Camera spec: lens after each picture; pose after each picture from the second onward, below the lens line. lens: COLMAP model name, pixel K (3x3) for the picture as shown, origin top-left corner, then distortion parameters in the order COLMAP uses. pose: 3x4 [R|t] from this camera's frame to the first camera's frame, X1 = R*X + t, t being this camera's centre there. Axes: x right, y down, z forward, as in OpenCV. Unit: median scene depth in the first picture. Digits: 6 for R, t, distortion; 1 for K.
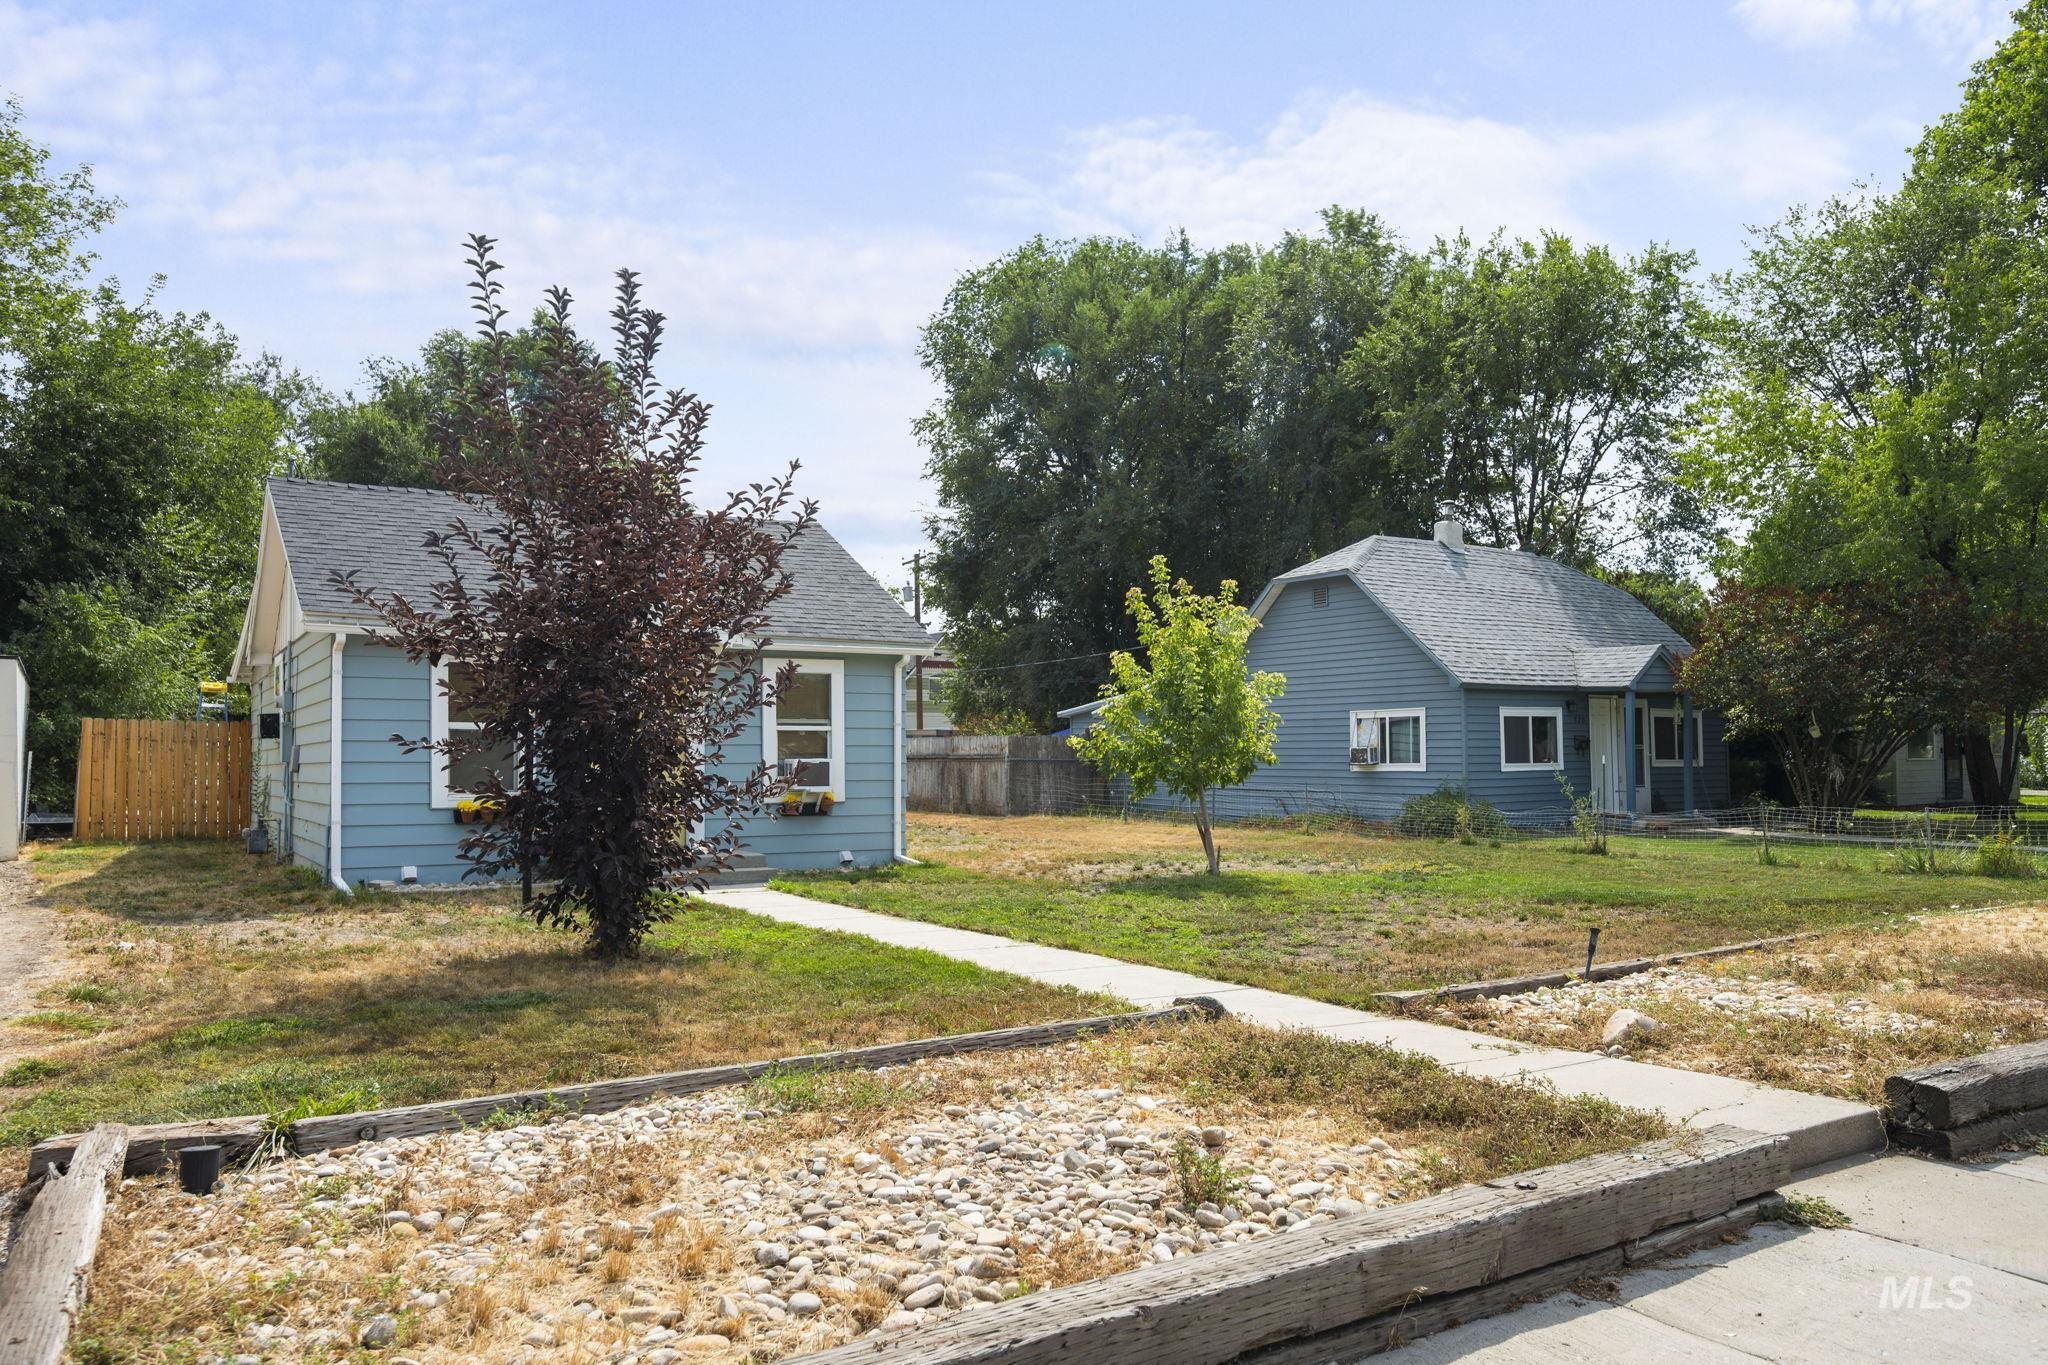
lens RADIAL K [[1405.9, 0, 1076.7], [0, 1405.9, 740.1], [0, 0, 1]] dist [0.001256, -0.001097]
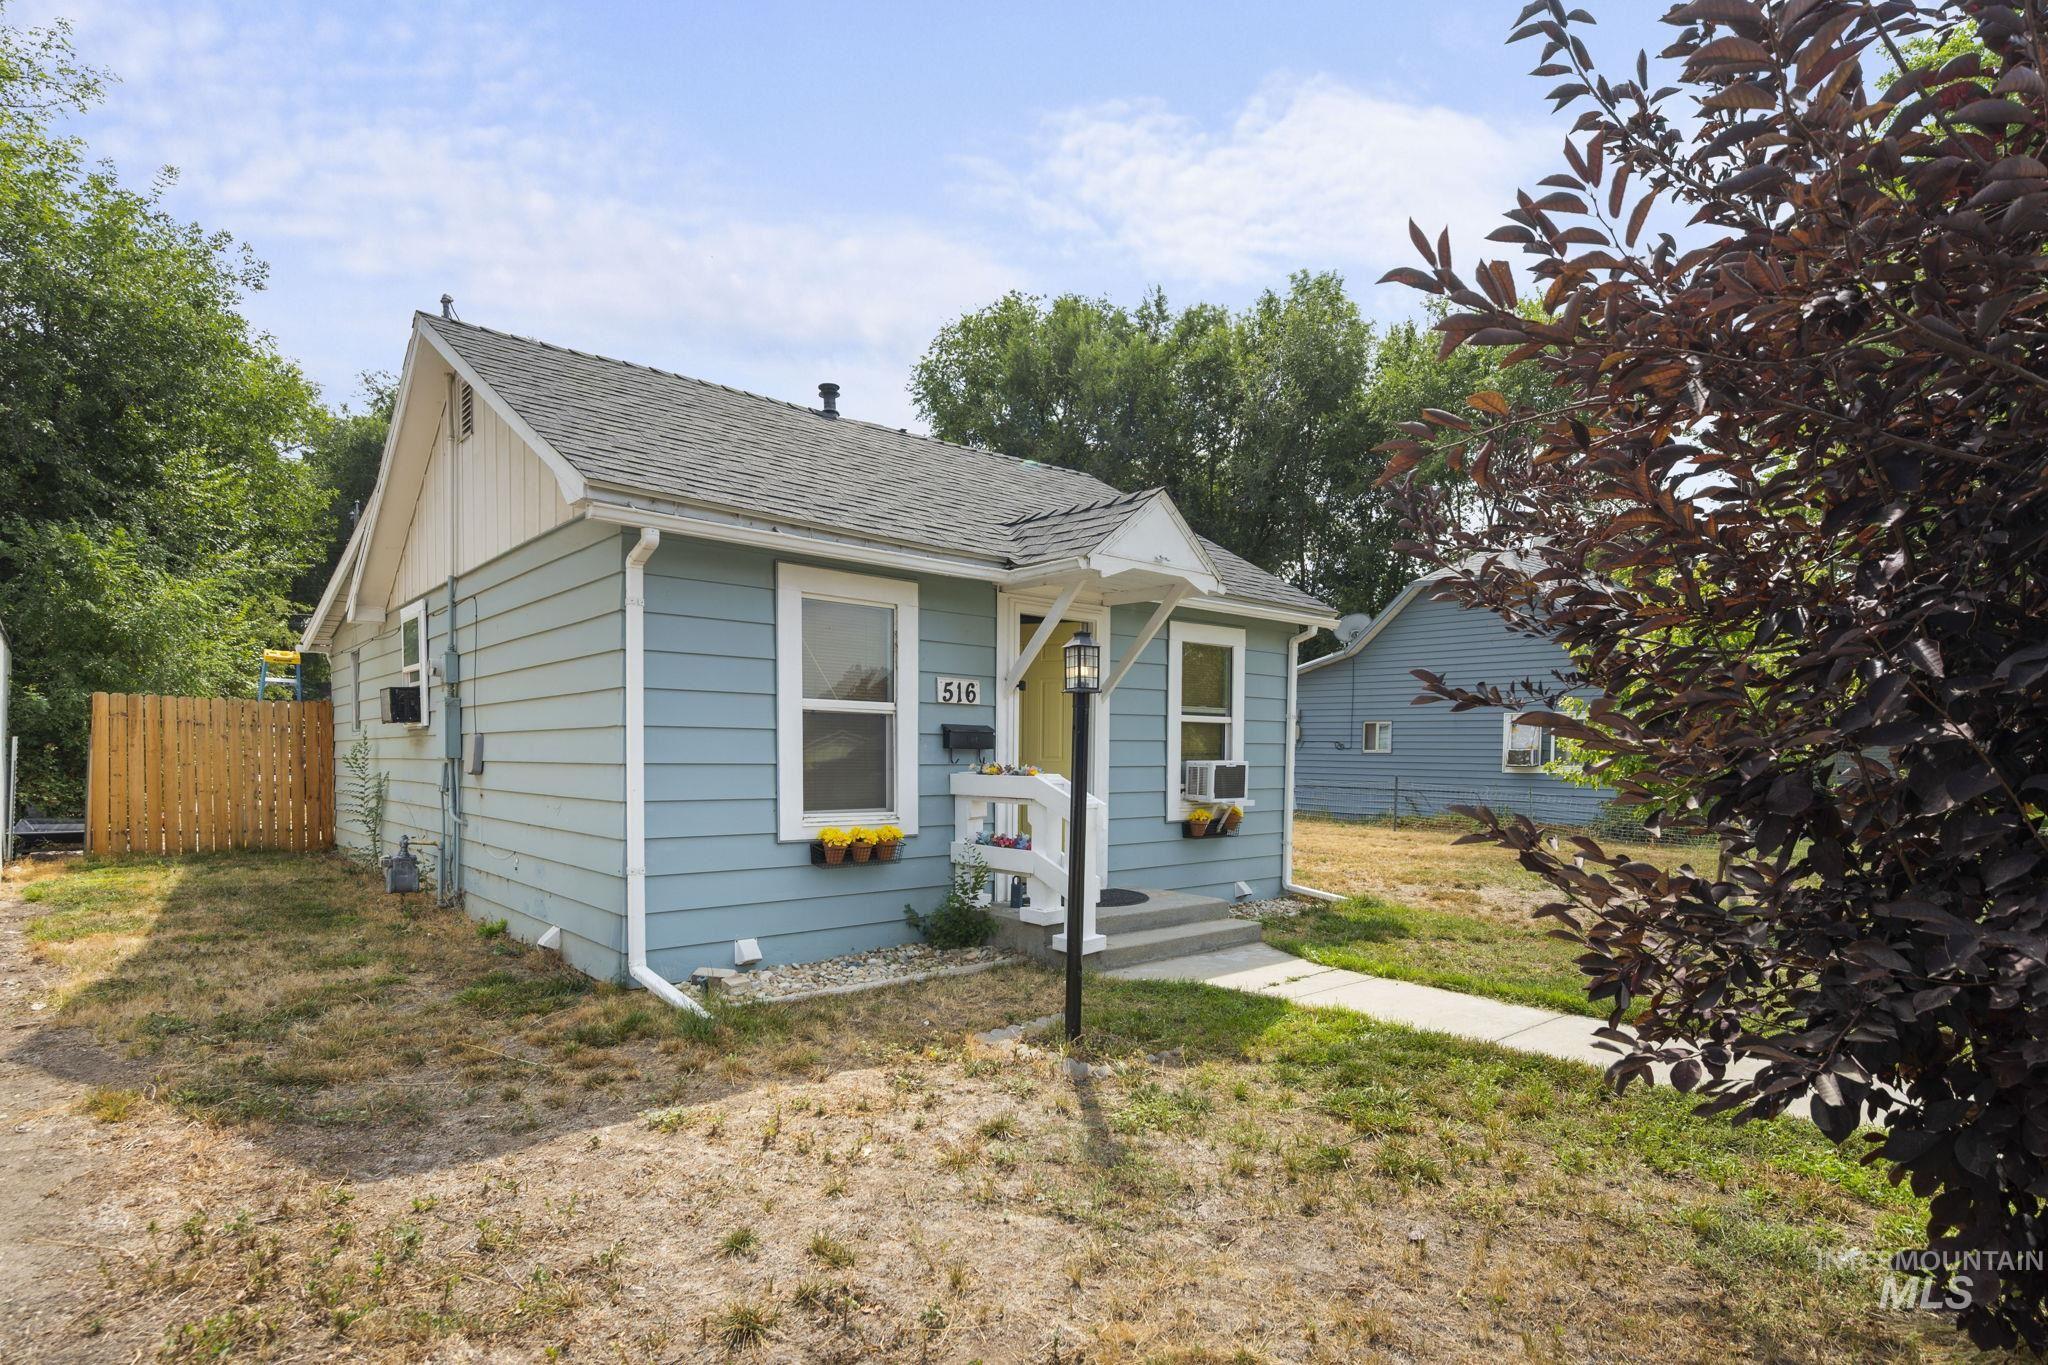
lens RADIAL K [[1049.3, 0, 1078.7], [0, 1049.3, 808.5], [0, 0, 1]] dist [0.032736, -0.023725]
pose [[0.988961, -0.007129, 0.148003, -0.224271], [-0.001419, 0.998341, 0.057566, 0.004479], [-0.148168, -0.057141, 0.987310, 0.300143]]
